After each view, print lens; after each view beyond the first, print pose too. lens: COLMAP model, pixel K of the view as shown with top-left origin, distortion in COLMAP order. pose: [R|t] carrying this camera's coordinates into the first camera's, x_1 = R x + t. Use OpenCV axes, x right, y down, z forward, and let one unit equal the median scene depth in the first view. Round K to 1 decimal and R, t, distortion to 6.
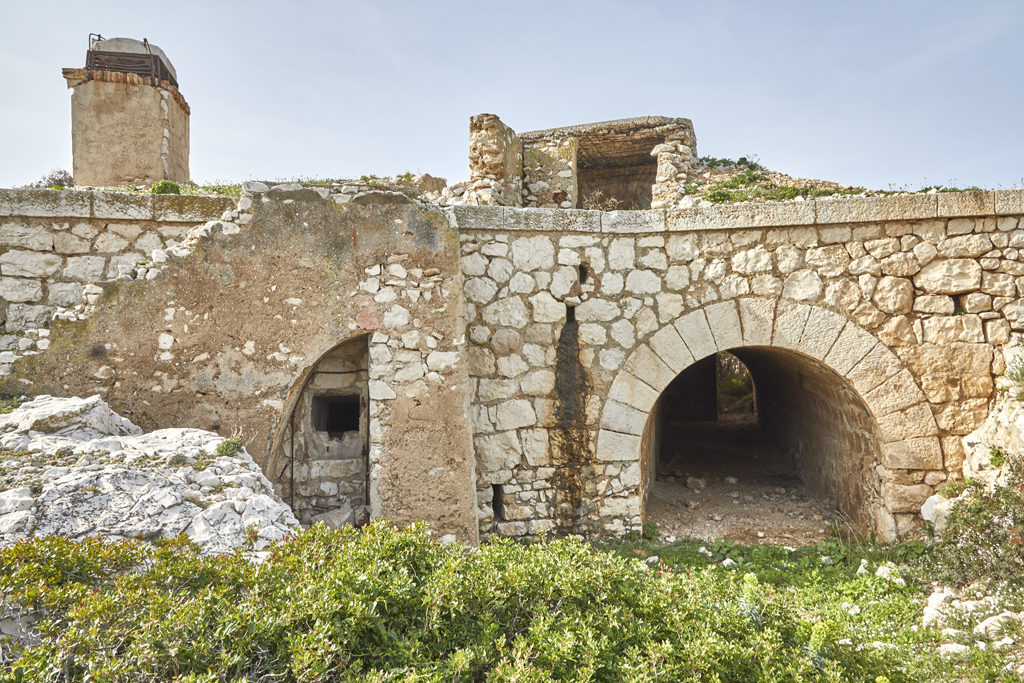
lens RADIAL K [[709.8, 0, 510.0], [0, 709.8, 341.6], [0, 0, 1]] dist [-0.003069, 0.003637]
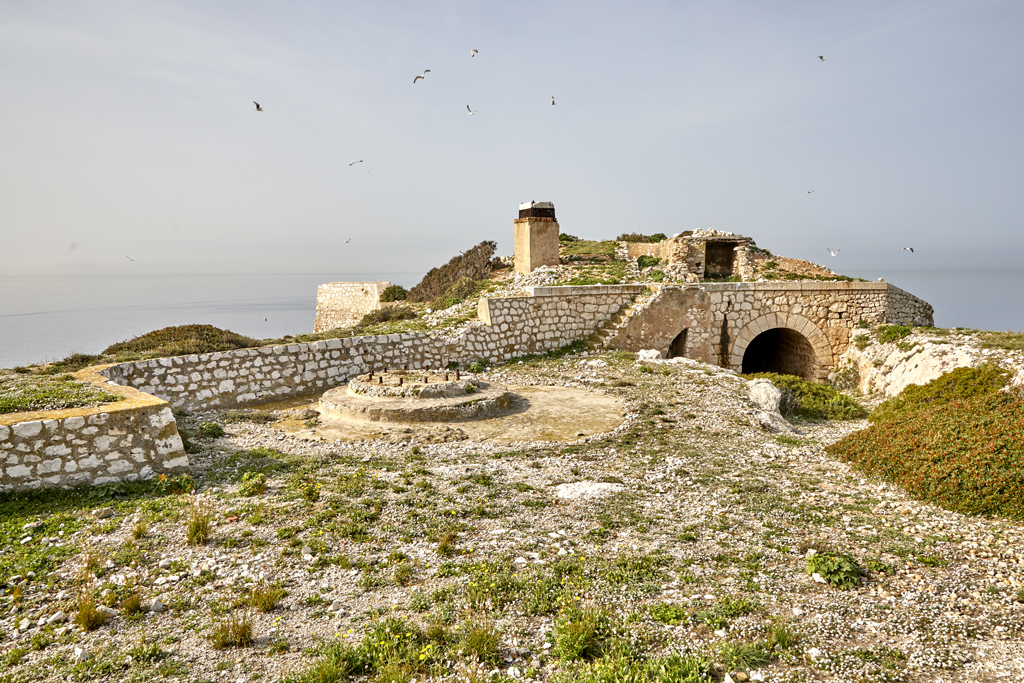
lens RADIAL K [[709.8, 0, 514.3], [0, 709.8, 342.6], [0, 0, 1]] dist [-0.003069, 0.003637]
pose [[0.981934, -0.012192, 0.188830, -1.408631], [-0.009647, 0.993398, 0.114309, -0.276328], [-0.188977, -0.114066, 0.975334, -1.851402]]
